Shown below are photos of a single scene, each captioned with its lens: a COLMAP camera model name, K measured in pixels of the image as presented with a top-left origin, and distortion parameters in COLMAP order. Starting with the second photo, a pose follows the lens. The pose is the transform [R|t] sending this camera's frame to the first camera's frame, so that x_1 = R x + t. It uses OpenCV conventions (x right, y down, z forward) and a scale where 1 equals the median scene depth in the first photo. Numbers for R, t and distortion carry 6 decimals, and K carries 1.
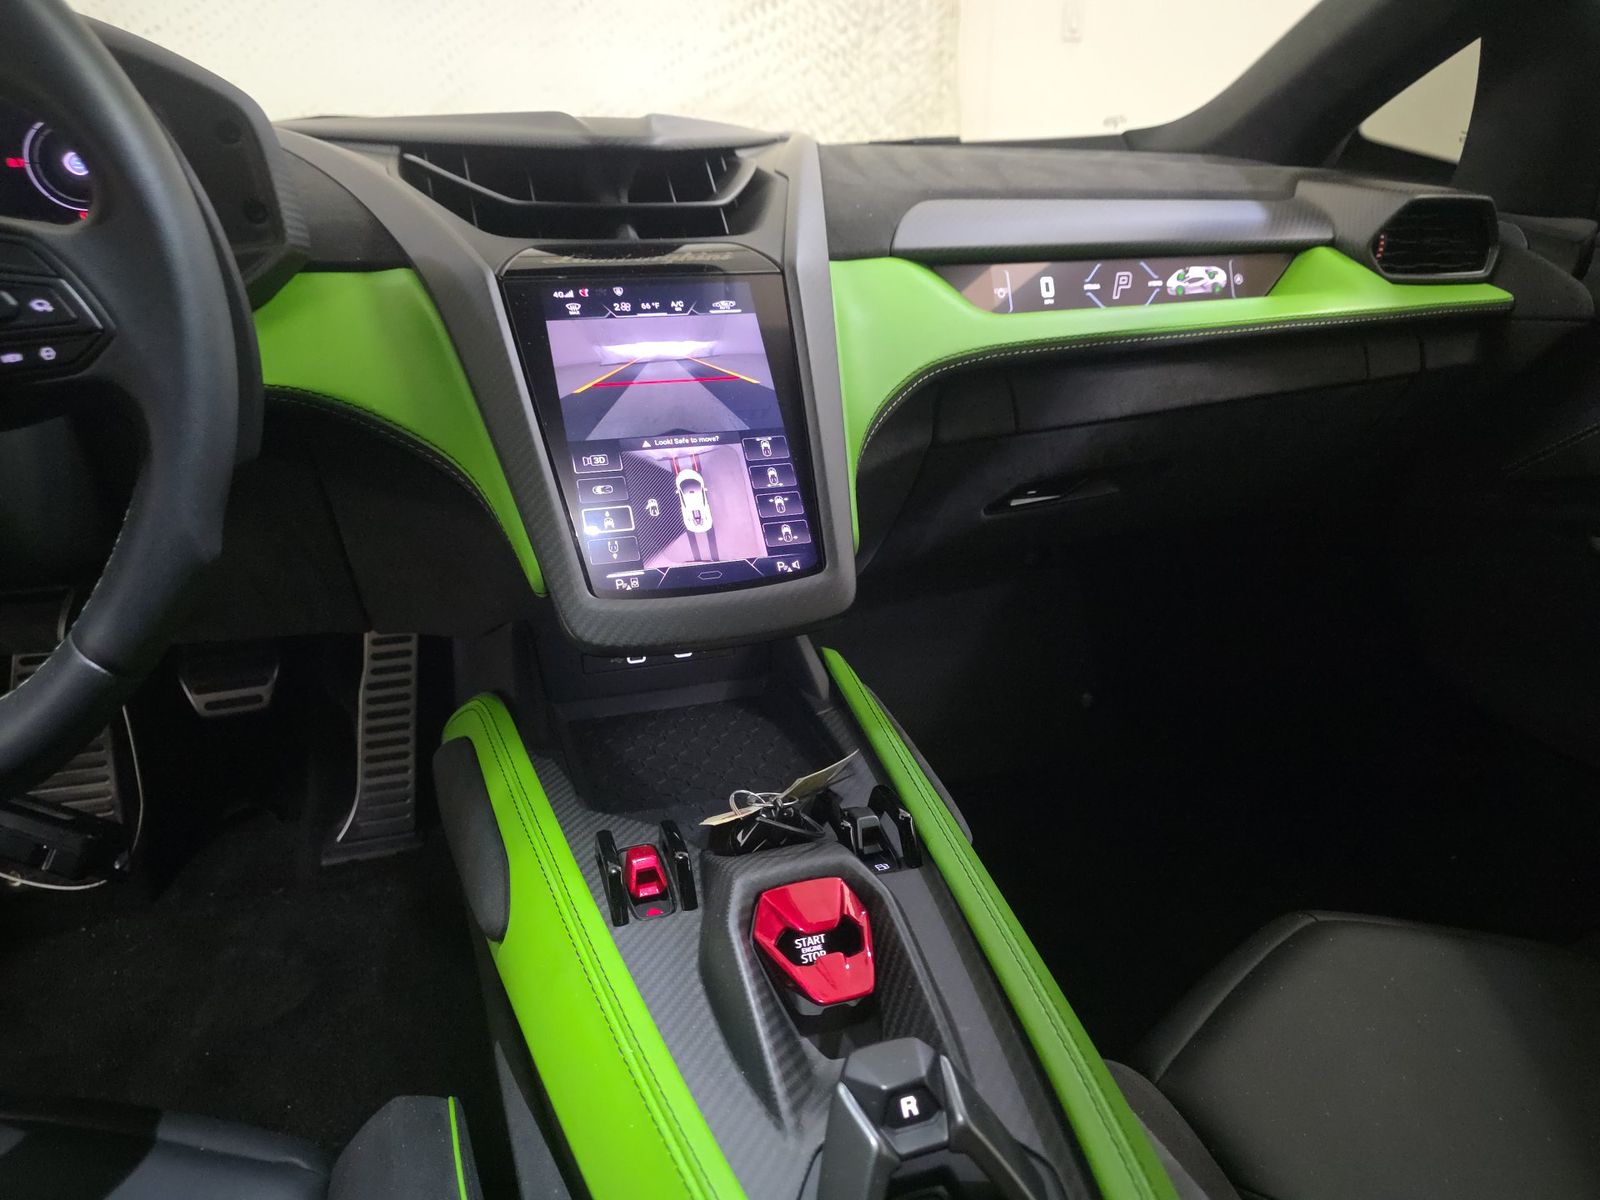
lens RADIAL K [[1054.5, 0, 776.6], [0, 1054.5, 633.9], [0, 0, 1]] dist [0.040888, -0.042772]
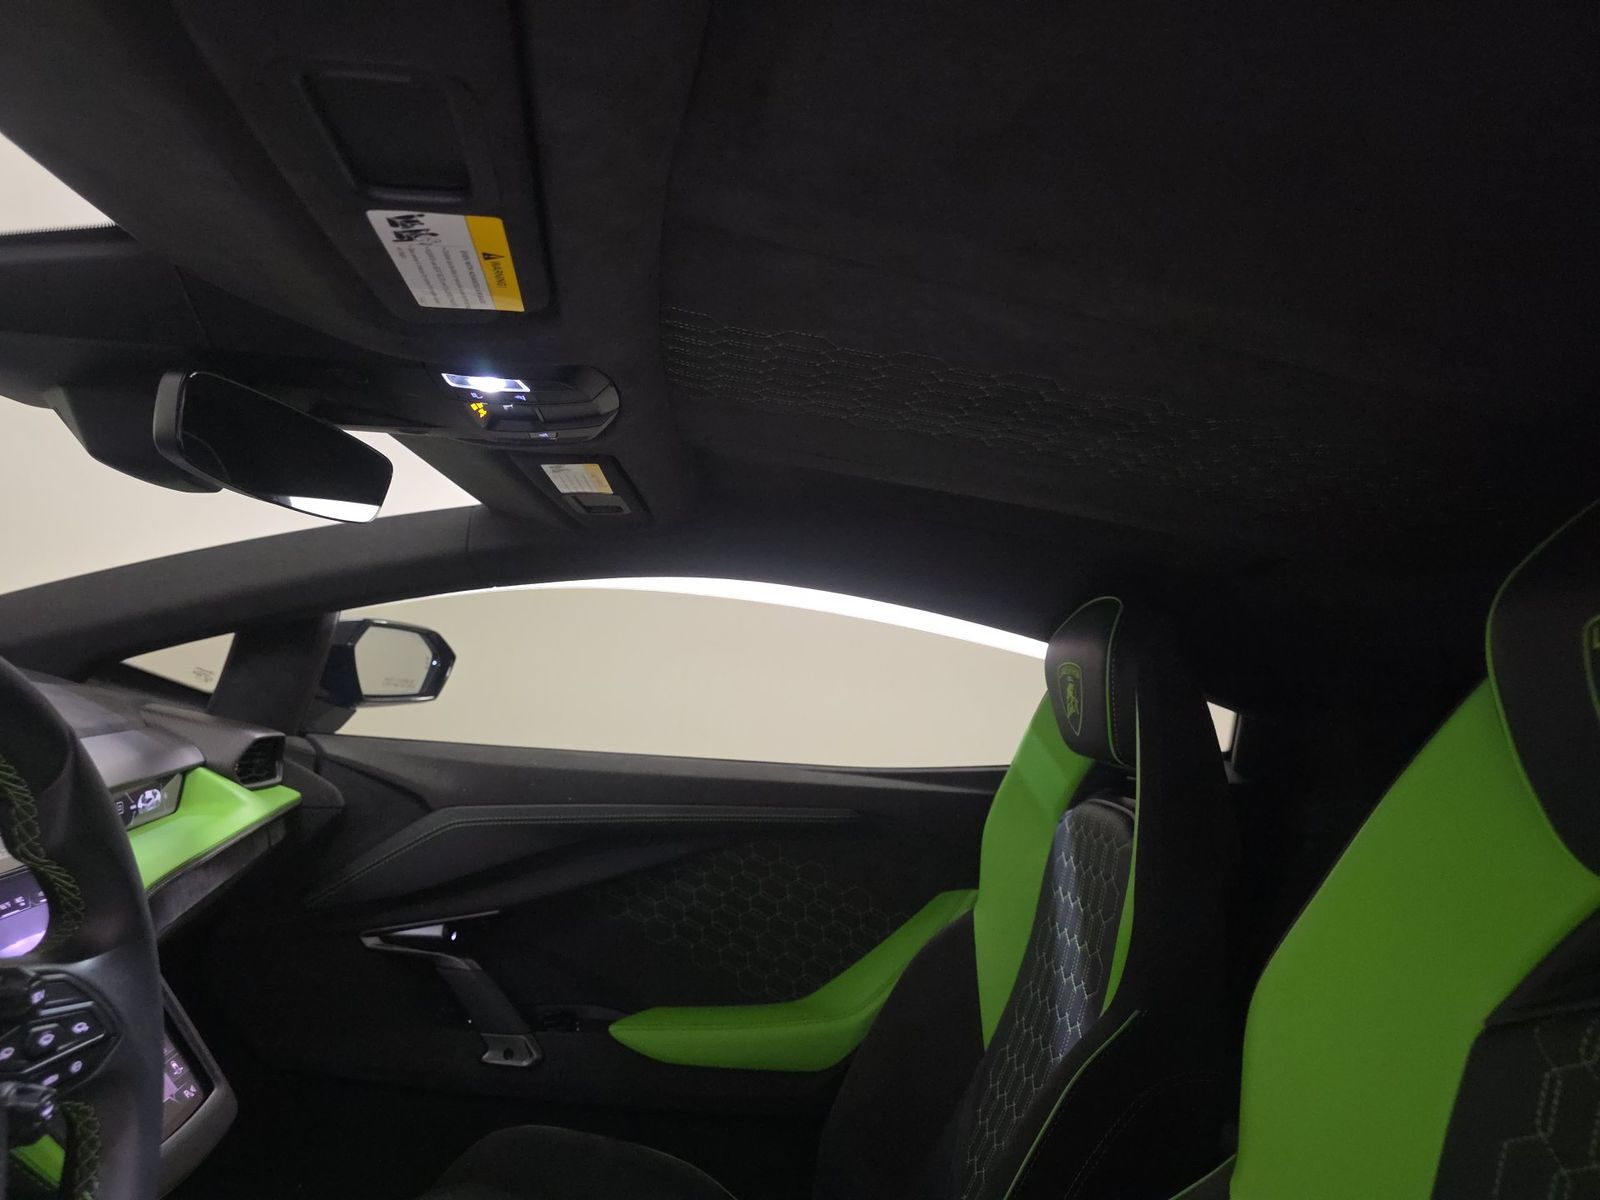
lens RADIAL K [[1067.5, 0, 815.5], [0, 1067.5, 601.5], [0, 0, 1]] dist [0.043512, -0.030874]
pose [[0.199988, 0.101909, 0.974484, -1.158436], [0.246377, 0.957388, -0.150684, -0.243834], [-0.948316, 0.270226, 0.166358, -0.113883]]
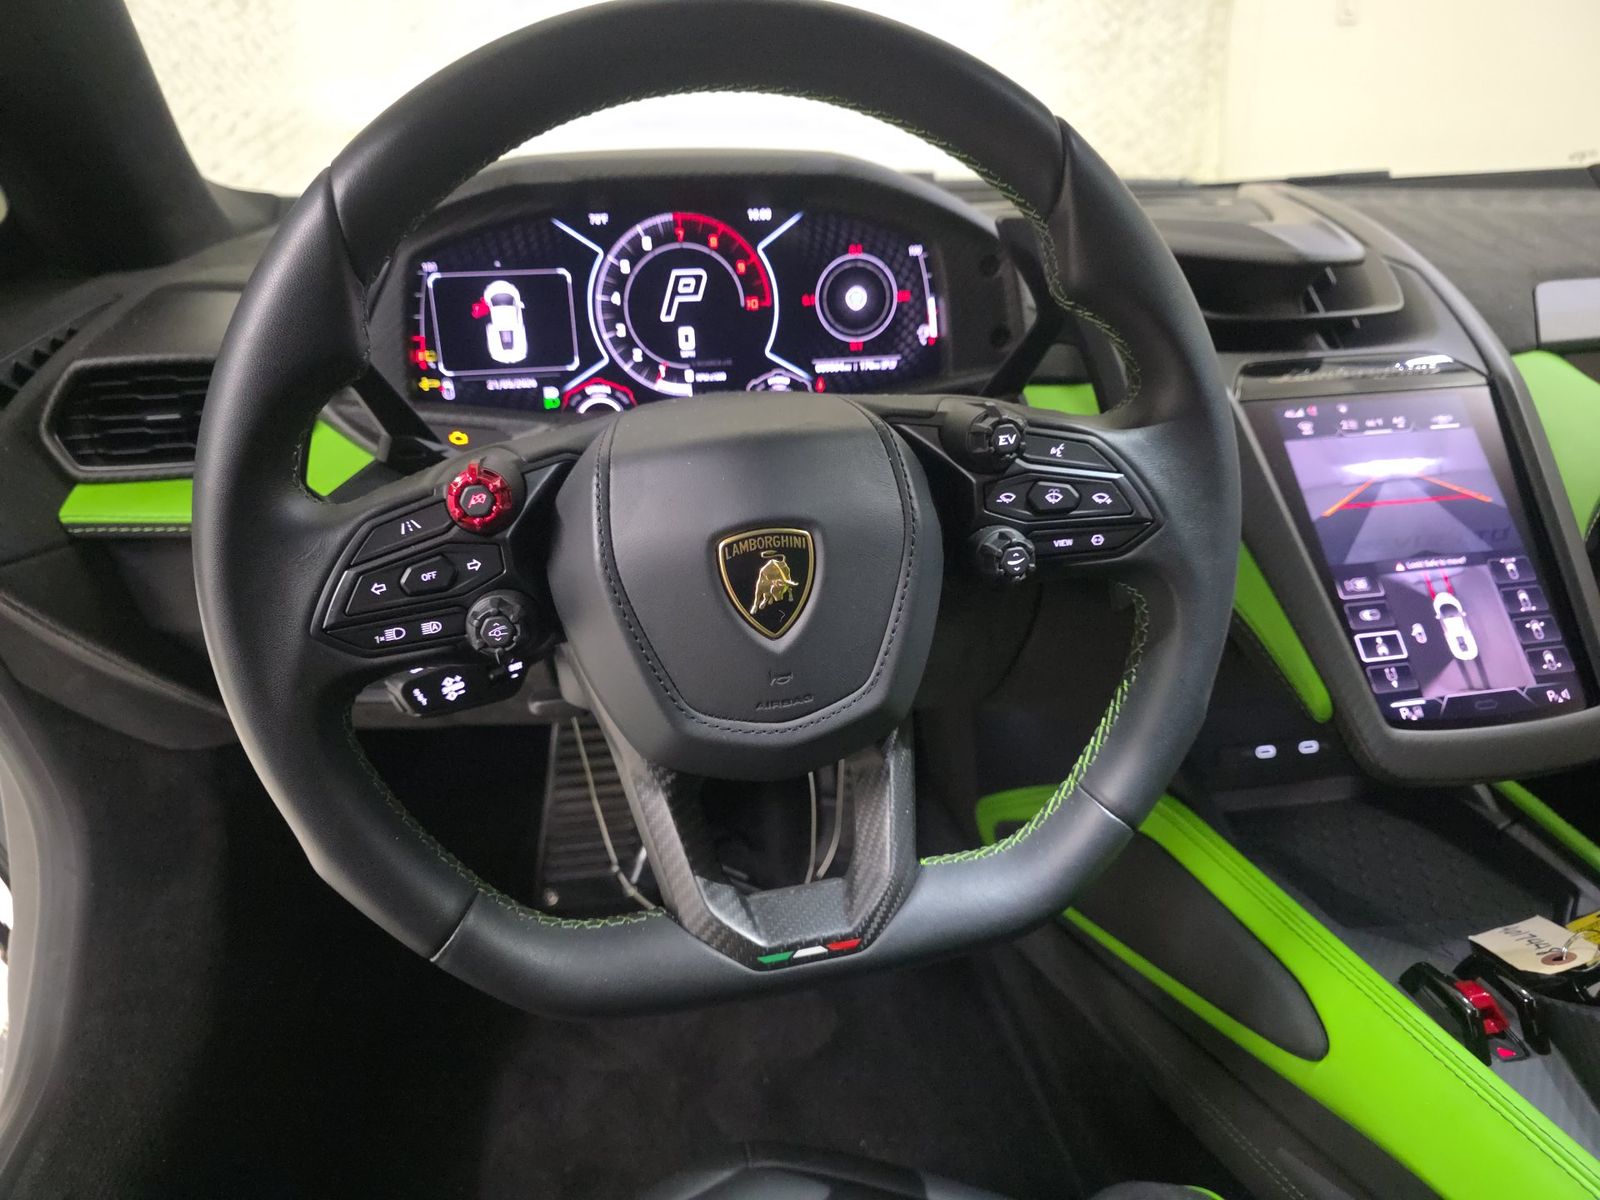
lens RADIAL K [[1067.5, 0, 815.5], [0, 1067.5, 601.5], [0, 0, 1]] dist [0.043512, -0.030874]
pose [[0.991885, 0.030204, -0.123502, -0.536990], [-0.032161, 0.999386, -0.013884, -0.112057], [0.123007, 0.017743, 0.992247, -0.087892]]
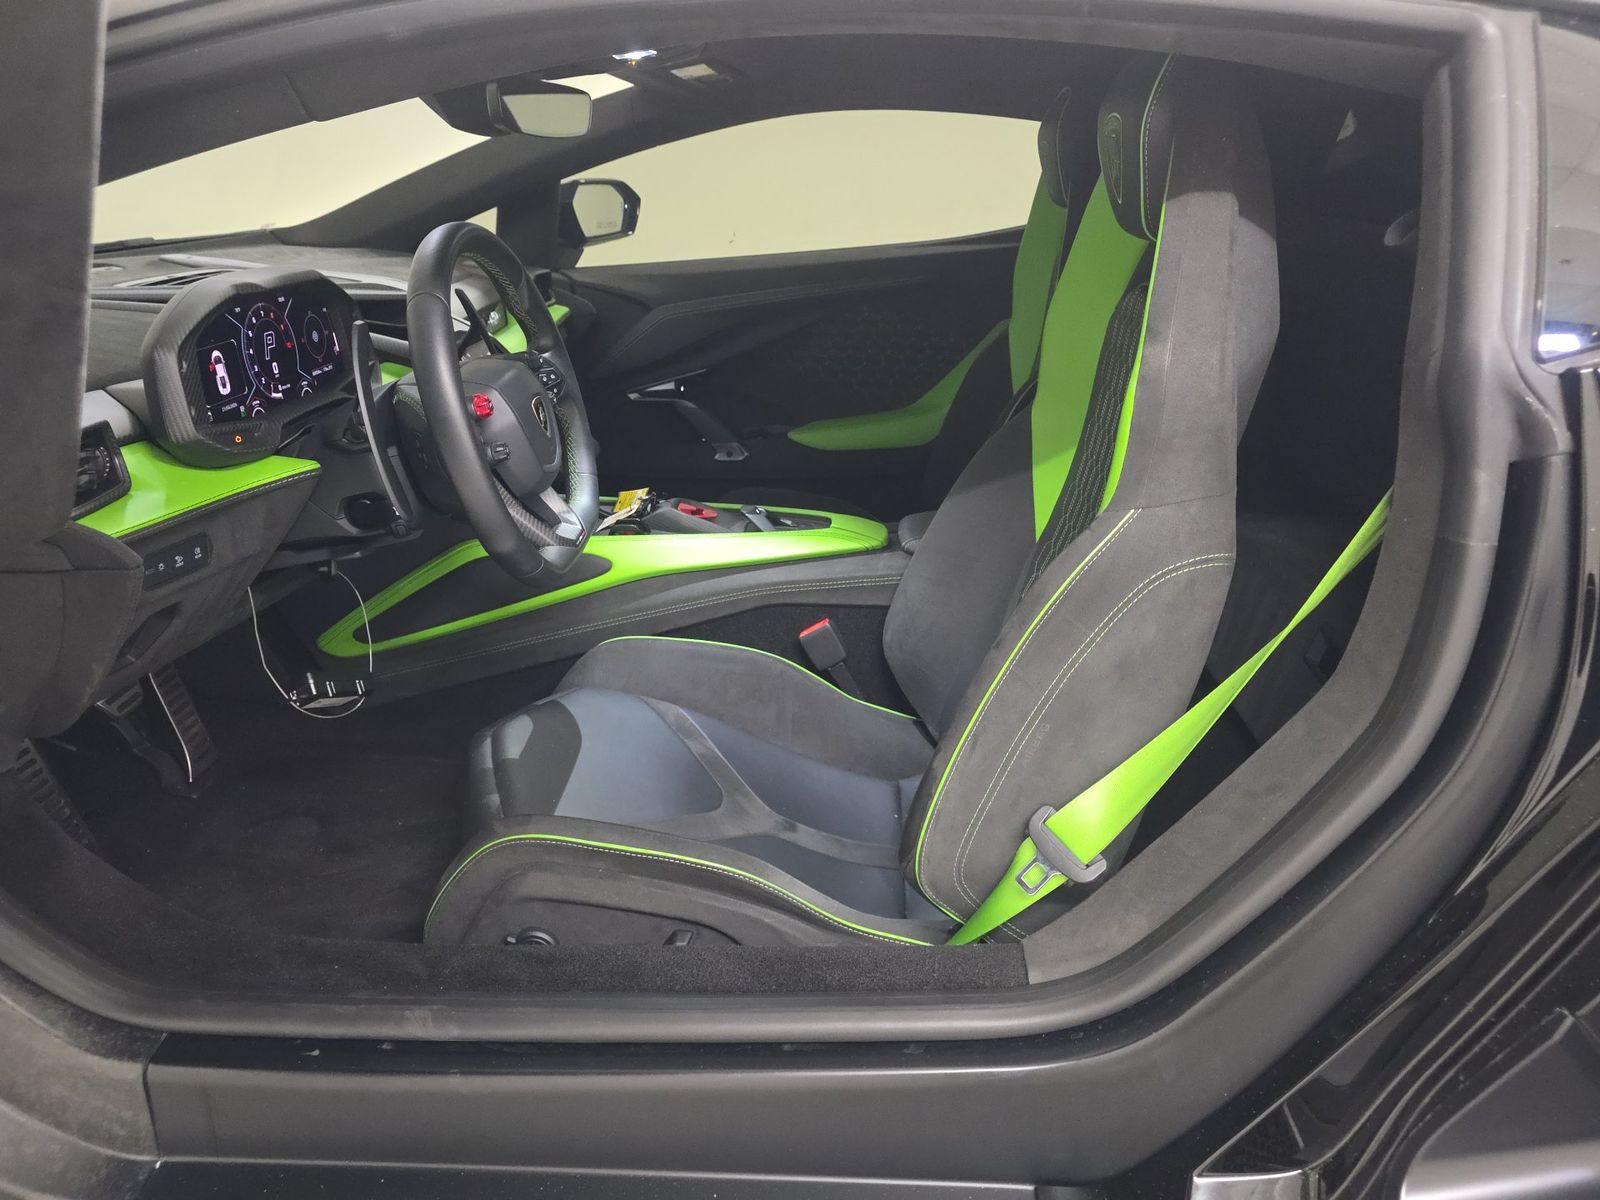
lens RADIAL K [[1085.0, 0, 818.4], [0, 1085.0, 601.9], [0, 0, 1]] dist [0.014538, -0.001425]
pose [[0.355559, -0.353660, 0.865160, -2.297835], [0.367453, 0.904005, 0.218525, -0.066976], [-0.859393, 0.240207, 0.451381, -0.698449]]
